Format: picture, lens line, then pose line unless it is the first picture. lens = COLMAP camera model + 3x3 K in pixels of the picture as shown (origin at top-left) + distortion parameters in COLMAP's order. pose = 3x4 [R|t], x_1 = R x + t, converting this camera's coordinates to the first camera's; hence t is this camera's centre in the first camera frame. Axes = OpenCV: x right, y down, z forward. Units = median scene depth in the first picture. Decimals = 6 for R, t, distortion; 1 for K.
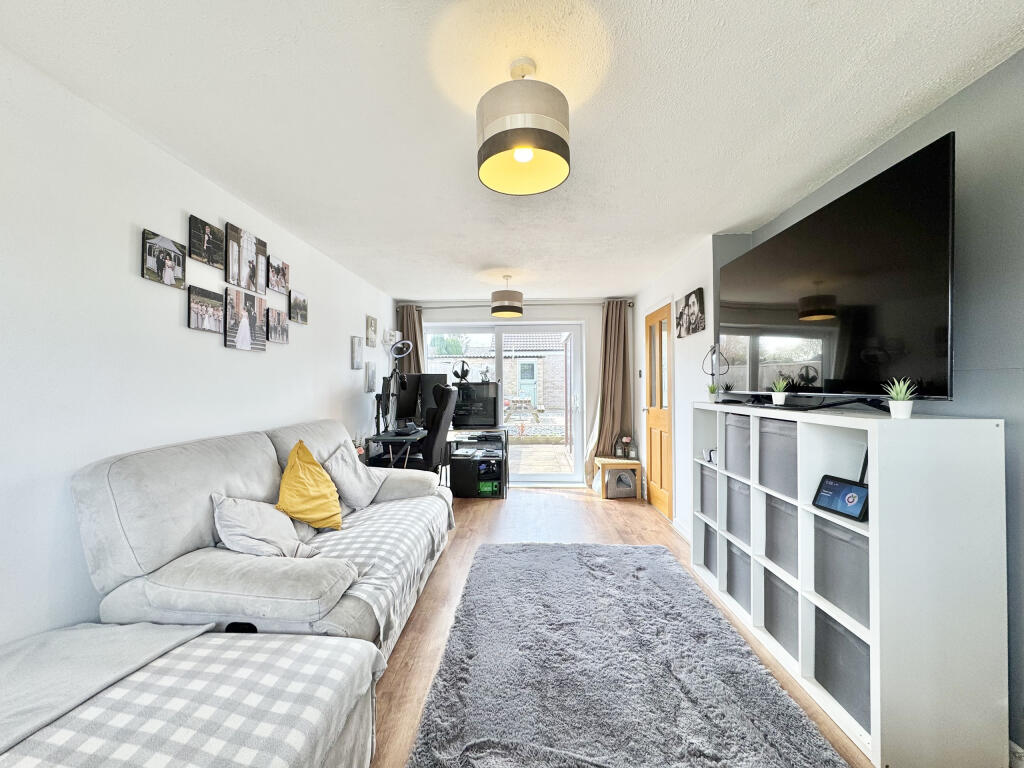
lens RADIAL K [[411.0, 0, 505.6], [0, 411.0, 381.9], [0, 0, 1]] dist [-0.001089, -0.001209]
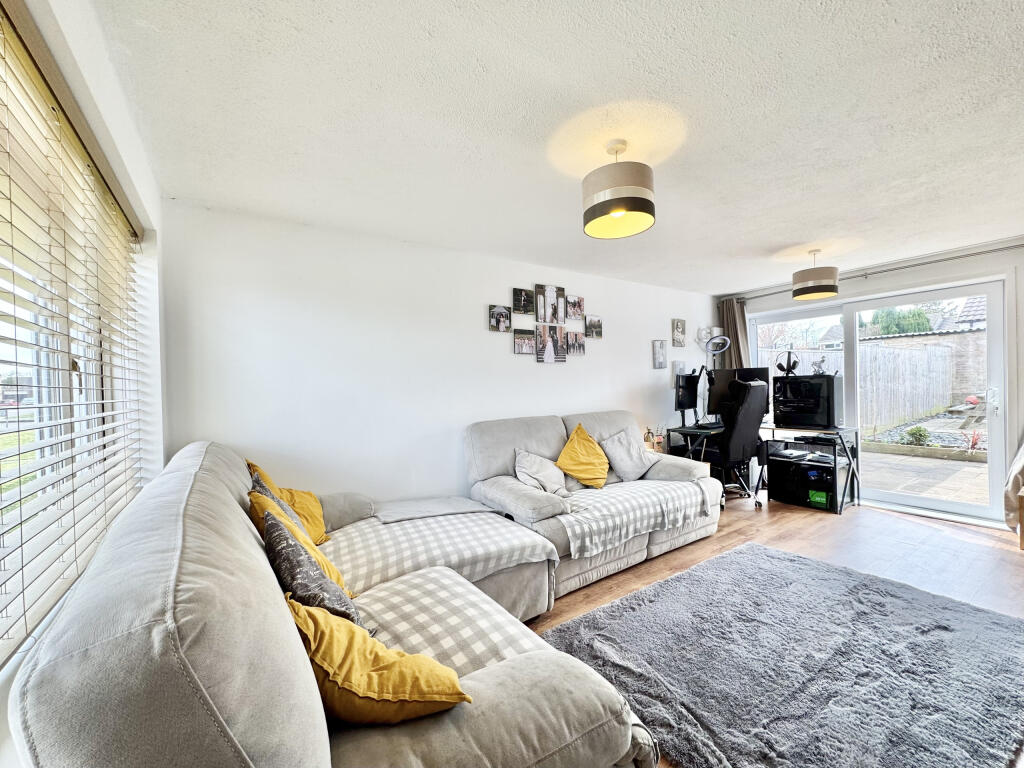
lens RADIAL K [[411.0, 0, 498.3], [0, 411.0, 395.8], [0, 0, 1]] dist [-0.001089, -0.001209]
pose [[0.575789, 0.007088, -0.817568, 0.506102], [0.032517, 0.998973, 0.031562, -0.008616], [0.816952, -0.044758, 0.574967, -0.055434]]
